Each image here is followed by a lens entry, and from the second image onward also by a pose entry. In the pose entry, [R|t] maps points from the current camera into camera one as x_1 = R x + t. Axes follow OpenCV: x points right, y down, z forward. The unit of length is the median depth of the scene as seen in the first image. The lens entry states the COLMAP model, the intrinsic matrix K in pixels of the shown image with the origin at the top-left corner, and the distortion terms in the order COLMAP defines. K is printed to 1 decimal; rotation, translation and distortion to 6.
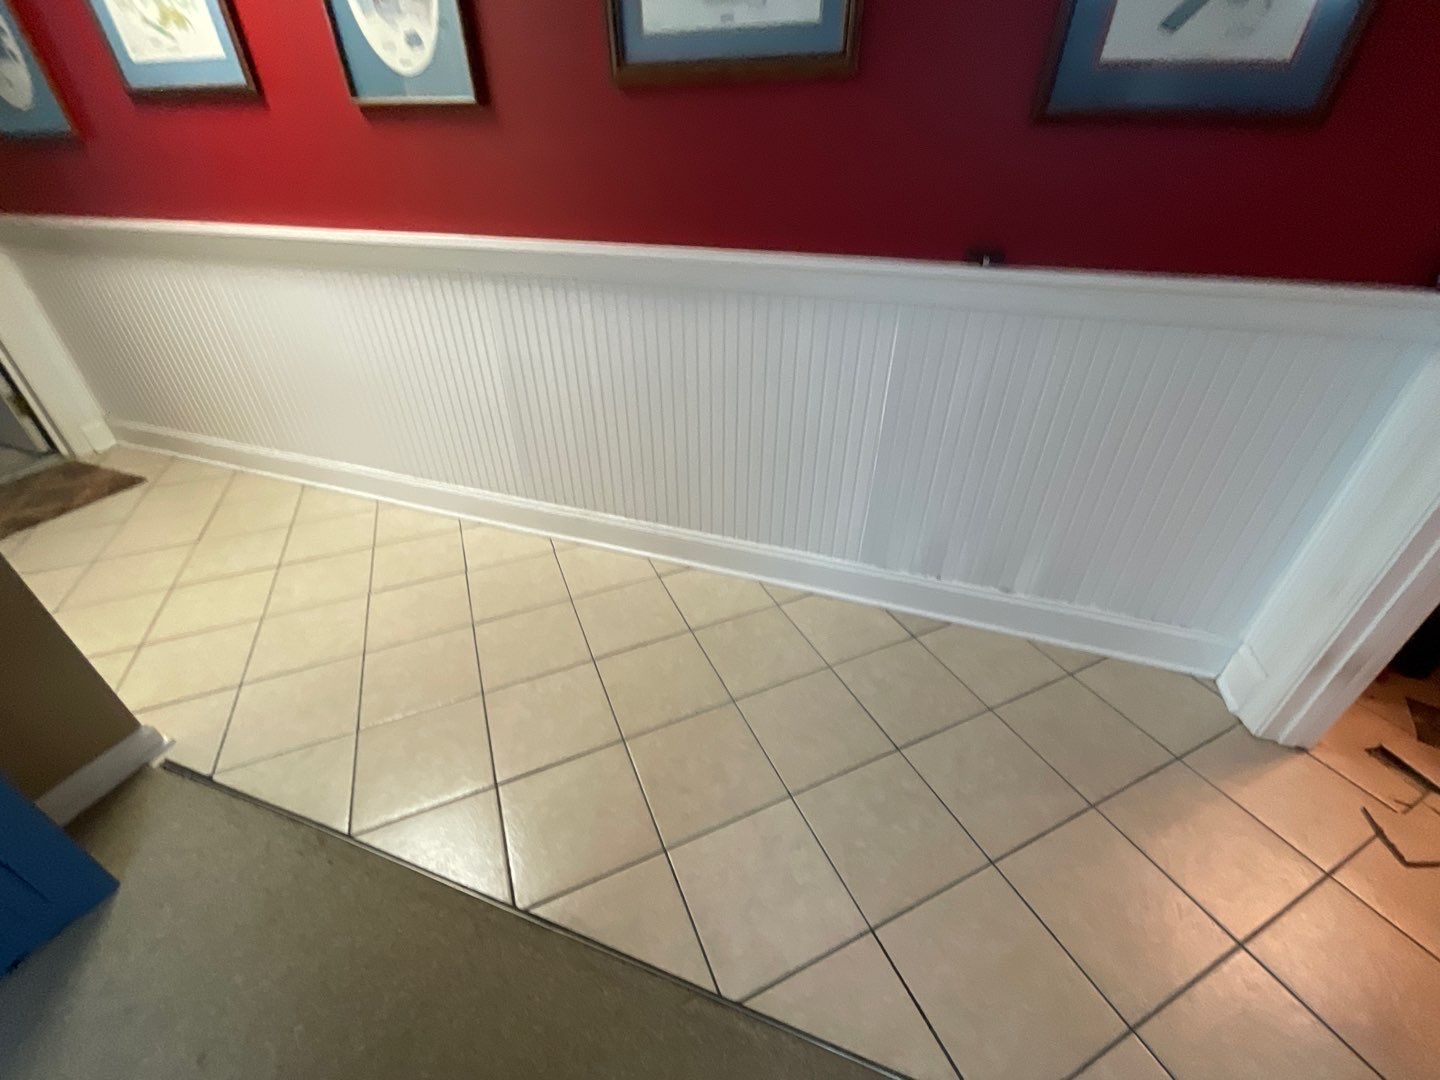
lens RADIAL K [[582.3, 0, 720.3], [0, 582.3, 546.7], [0, 0, 1]] dist [-0.001669, 0.000130]
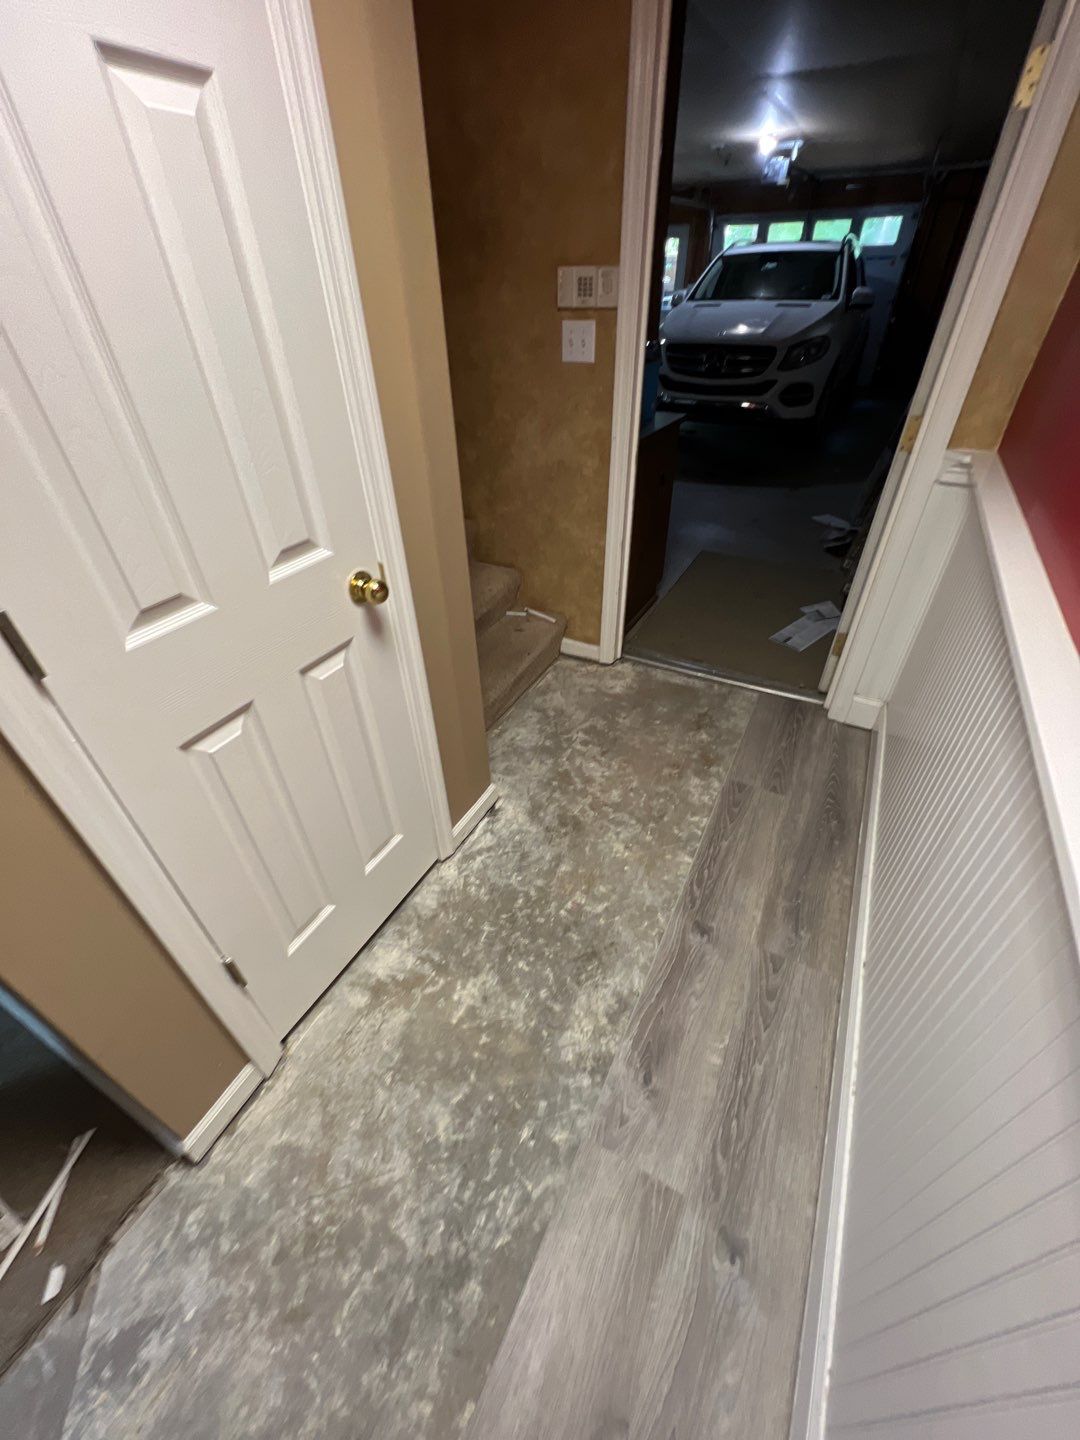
lens RADIAL K [[576.3, 0, 543.9], [0, 576.3, 715.6], [0, 0, 1]] dist [-0.002124, 0.000914]
pose [[-0.152647, 0.598704, -0.786290, -0.636563], [-0.530891, 0.621396, 0.576214, -0.688886], [0.833579, 0.505392, 0.222993, 0.771663]]
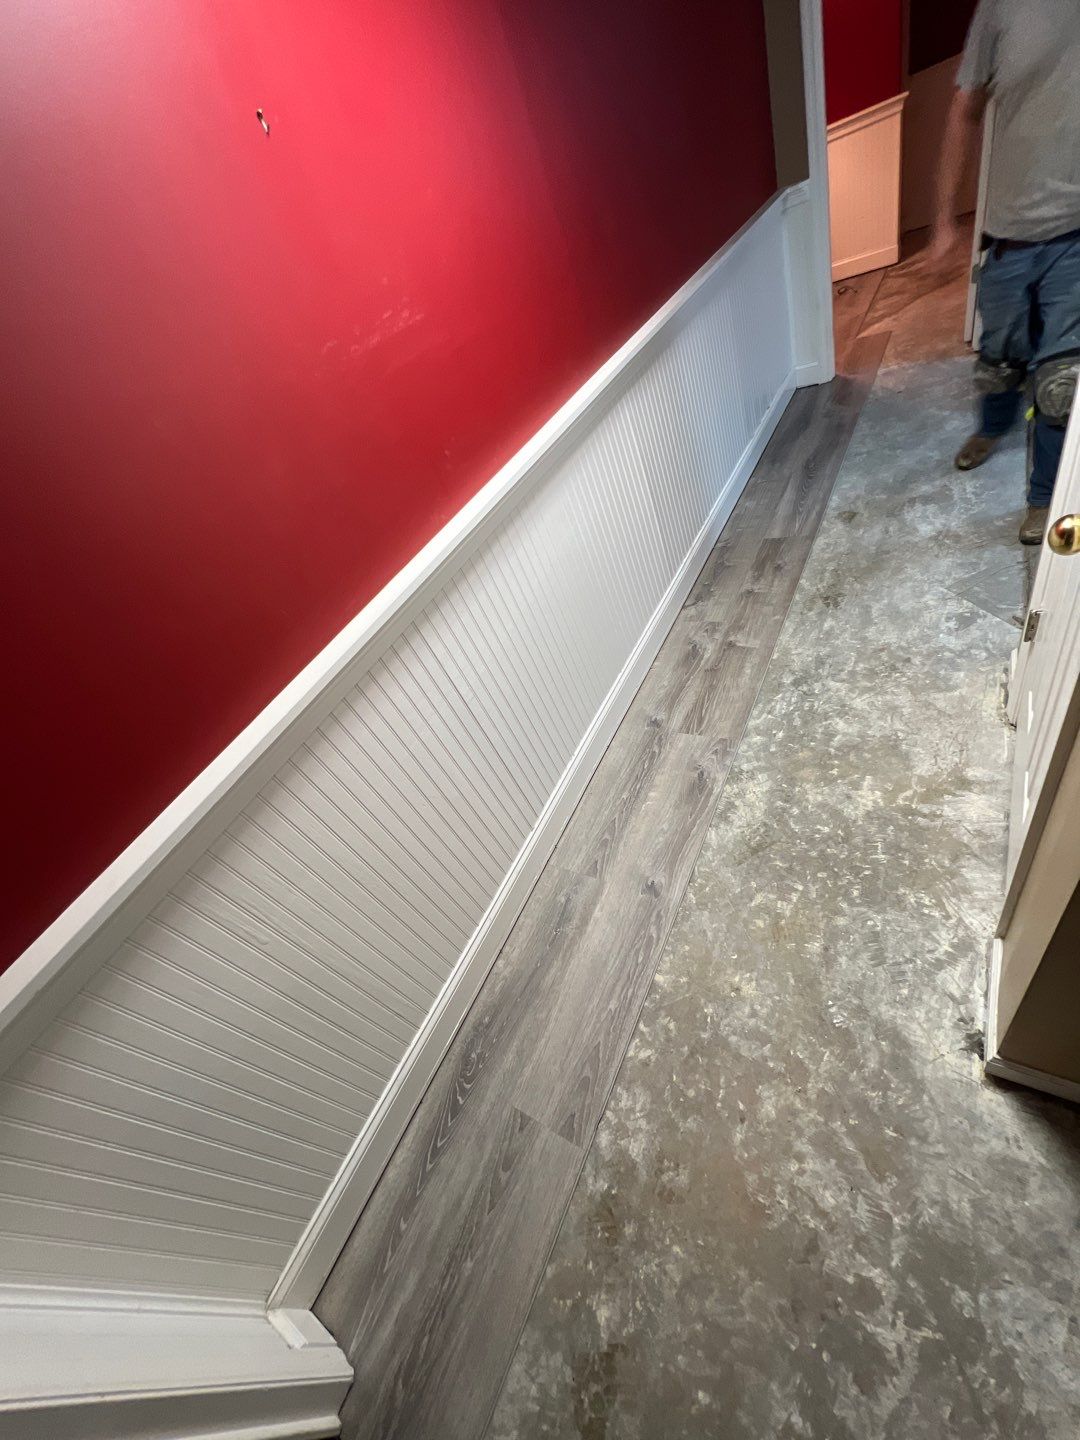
lens RADIAL K [[576.3, 0, 543.9], [0, 576.3, 715.6], [0, 0, 1]] dist [-0.002124, 0.000914]
pose [[0.164955, -0.713168, 0.681308, -1.702459], [0.806437, 0.495223, 0.323131, -0.674147], [-0.567846, 0.496130, 0.656815, 0.691520]]
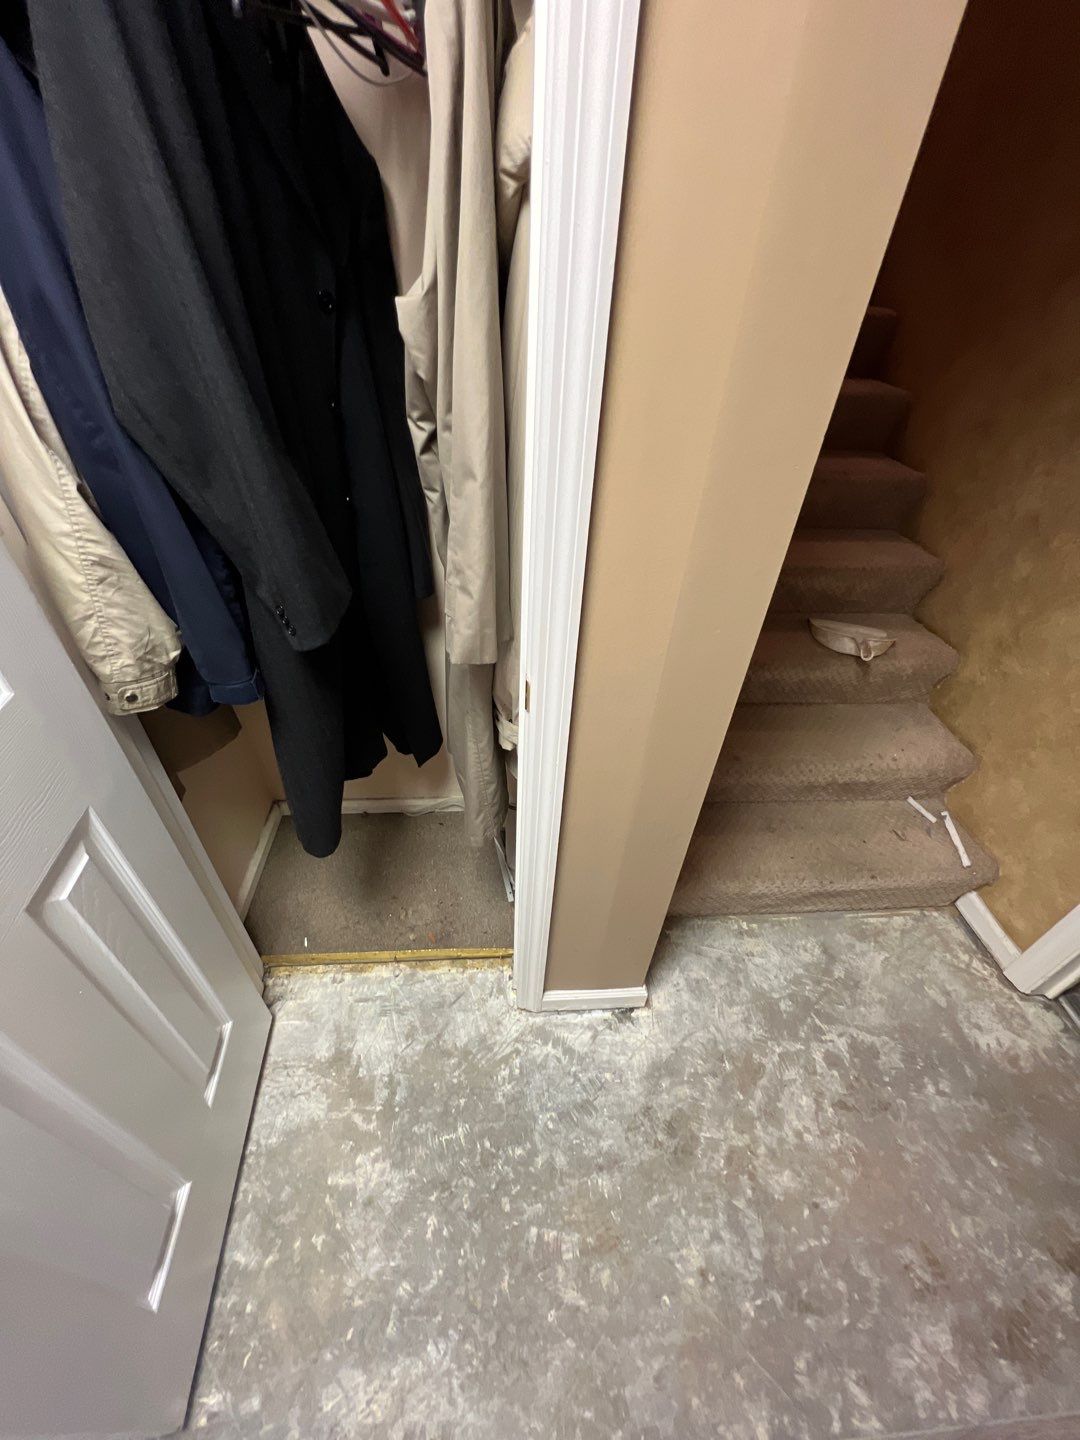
lens RADIAL K [[576.3, 0, 543.9], [0, 576.3, 715.6], [0, 0, 1]] dist [-0.002124, 0.000914]
pose [[-0.918218, 0.212351, -0.334340, -1.132711], [-0.257819, 0.320361, 0.911536, -0.707616], [0.300675, 0.923188, -0.239413, 0.810587]]
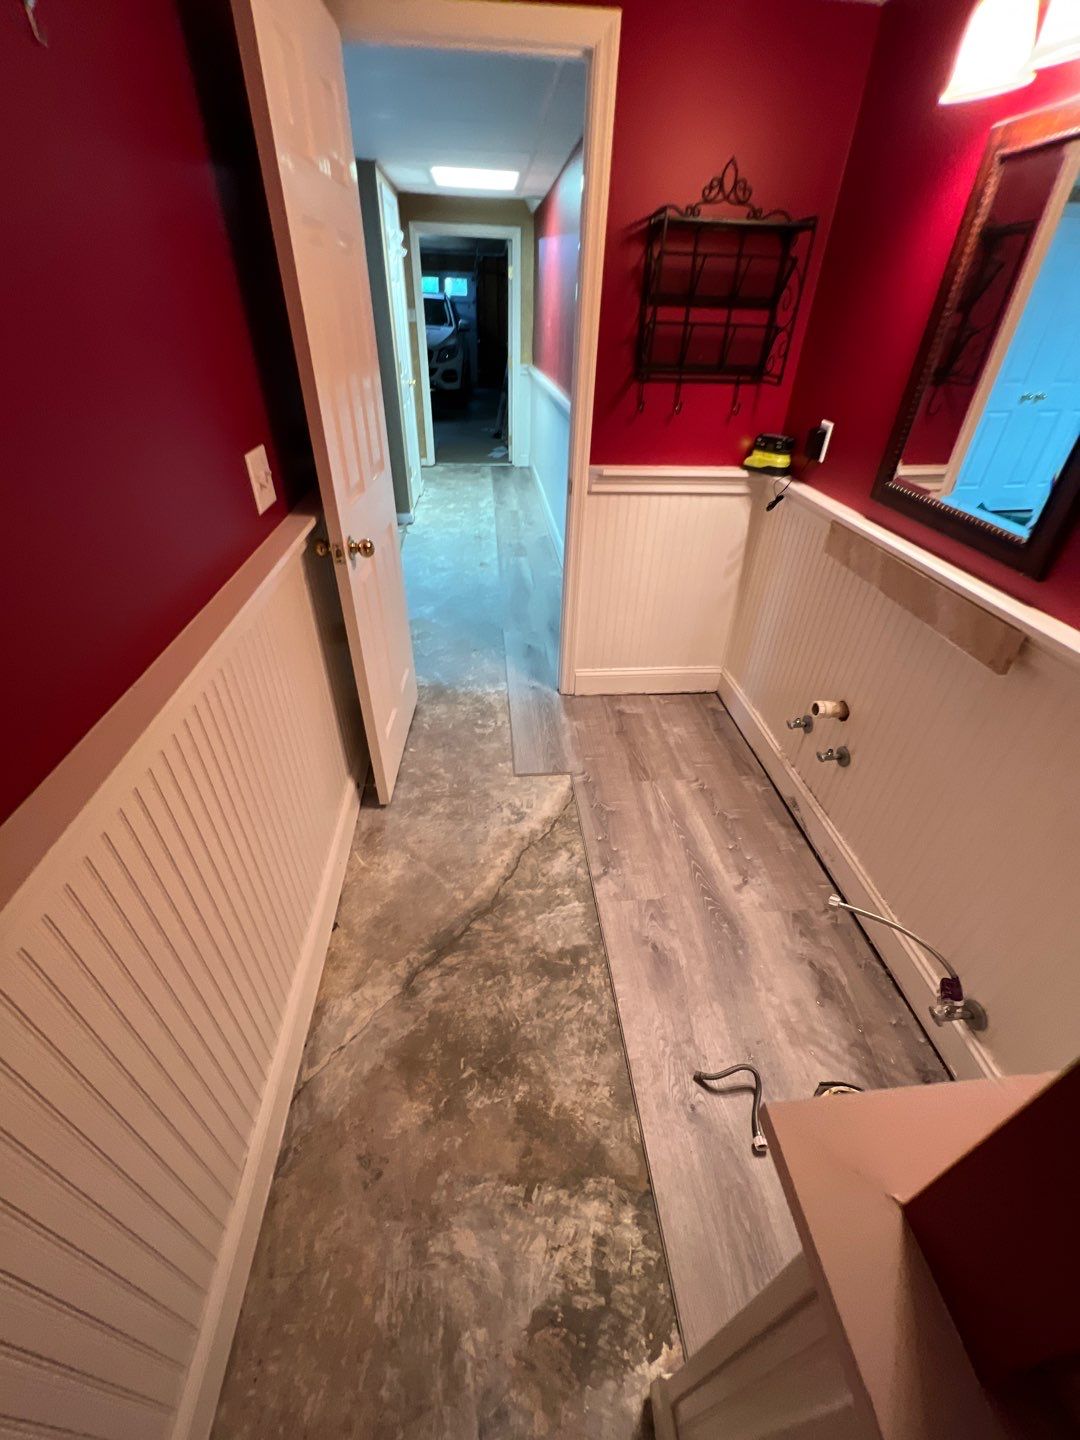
lens RADIAL K [[576.3, 0, 543.9], [0, 576.3, 715.6], [0, 0, 1]] dist [-0.002124, 0.000914]
pose [[0.410981, 0.533081, -0.739540, 2.119518], [-0.527516, 0.800672, 0.283993, -0.106499], [0.743520, 0.273403, 0.610270, -0.157269]]
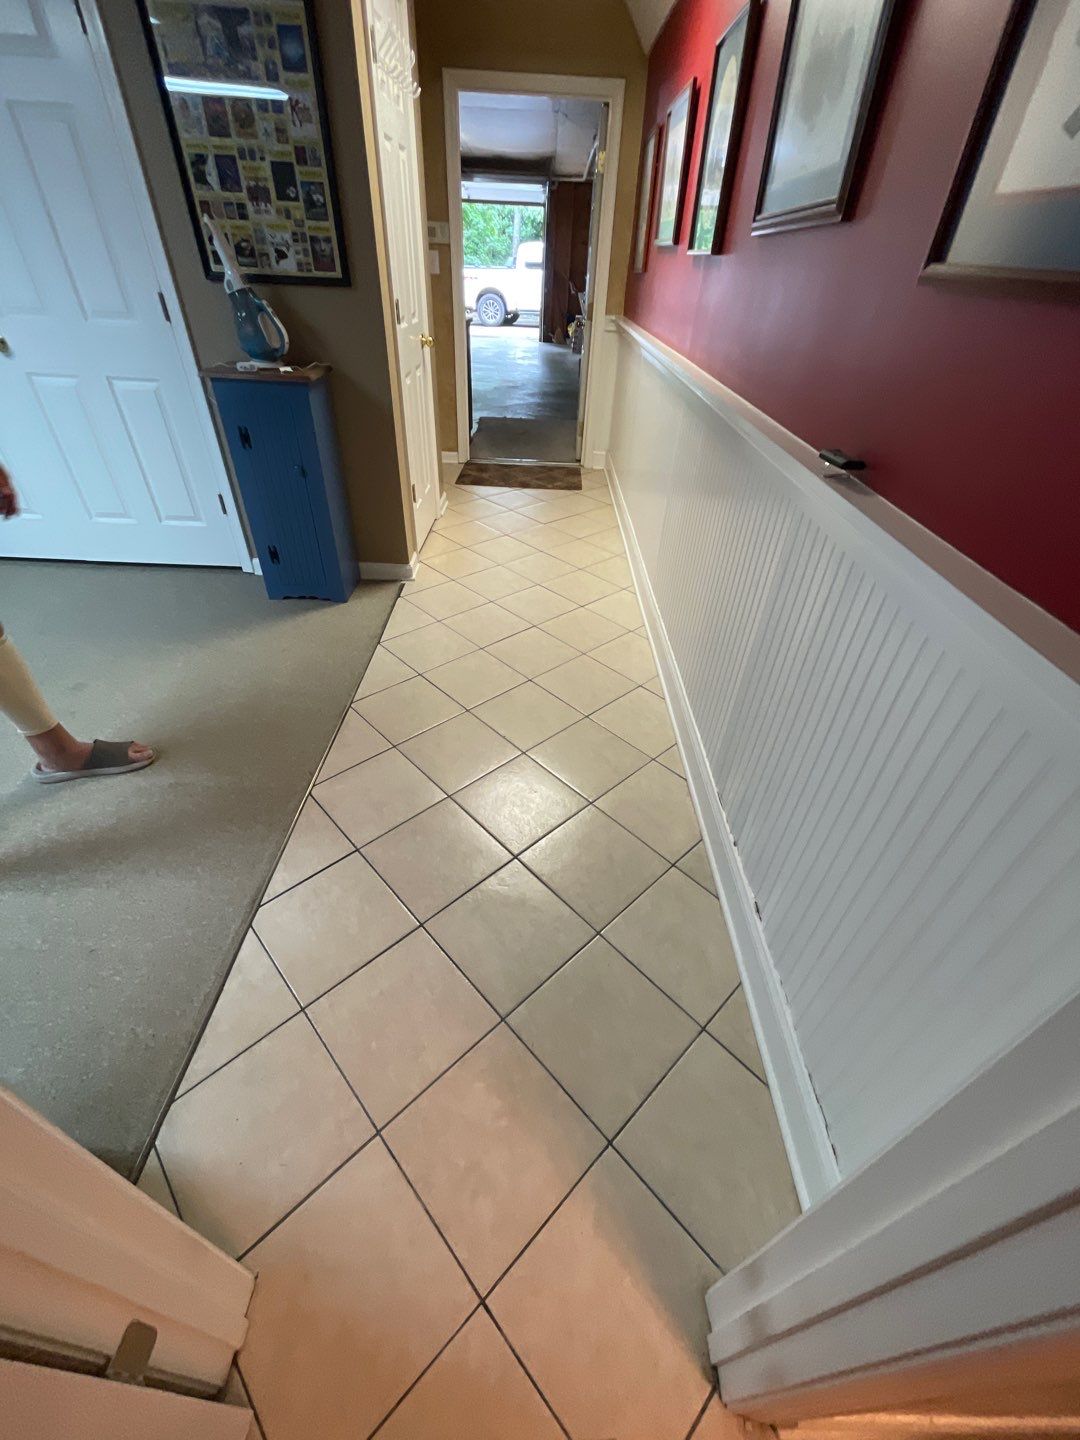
lens RADIAL K [[582.3, 0, 540.0], [0, 582.3, 720.0], [0, 0, 1]] dist [-0.001669, 0.000130]
pose [[0.313946, 0.594754, -0.740071, 0.869253], [-0.556516, 0.746812, 0.364091, -0.248885], [0.769238, 0.297557, 0.565449, 0.280063]]
